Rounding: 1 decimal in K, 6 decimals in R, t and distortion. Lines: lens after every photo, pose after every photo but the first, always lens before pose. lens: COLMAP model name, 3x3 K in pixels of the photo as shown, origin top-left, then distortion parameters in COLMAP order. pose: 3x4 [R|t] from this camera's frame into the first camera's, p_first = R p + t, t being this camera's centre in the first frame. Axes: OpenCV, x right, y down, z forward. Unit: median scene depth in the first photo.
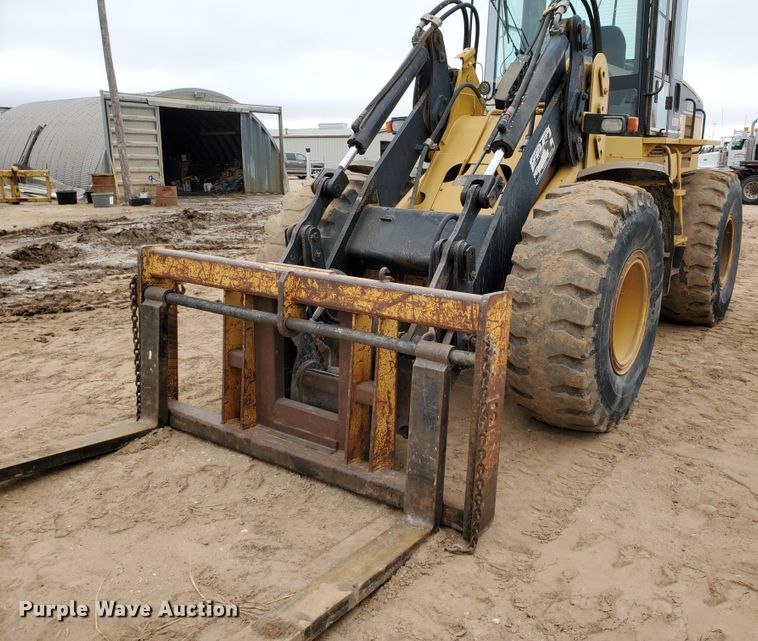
lens RADIAL K [[683.2, 0, 378.1], [0, 683.2, 339.6], [0, 0, 1]] dist [0.138585, -0.351466]
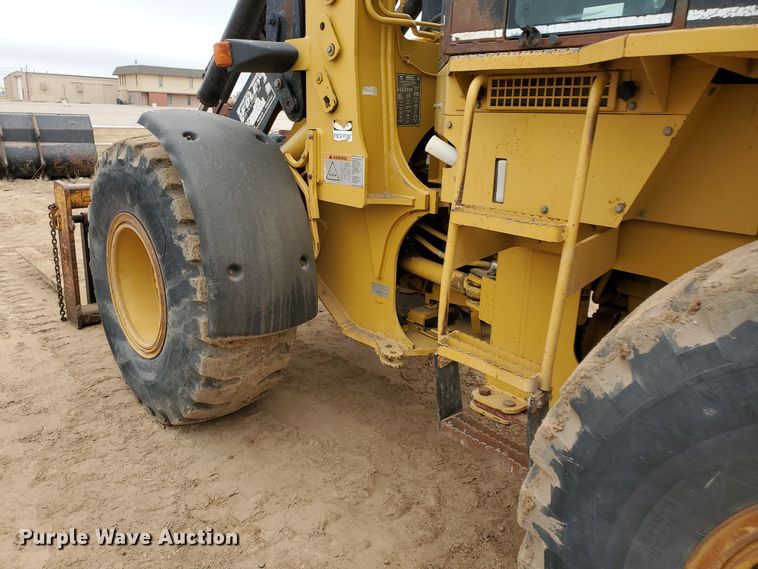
lens RADIAL K [[592.7, 0, 379.7], [0, 592.7, 294.0], [0, 0, 1]] dist [0.014533, -0.012743]
pose [[-0.213880, 0.271136, -0.938478, 0.839813], [-0.284994, 0.901595, 0.325431, -0.300565], [0.934363, 0.337064, -0.115561, 1.160592]]
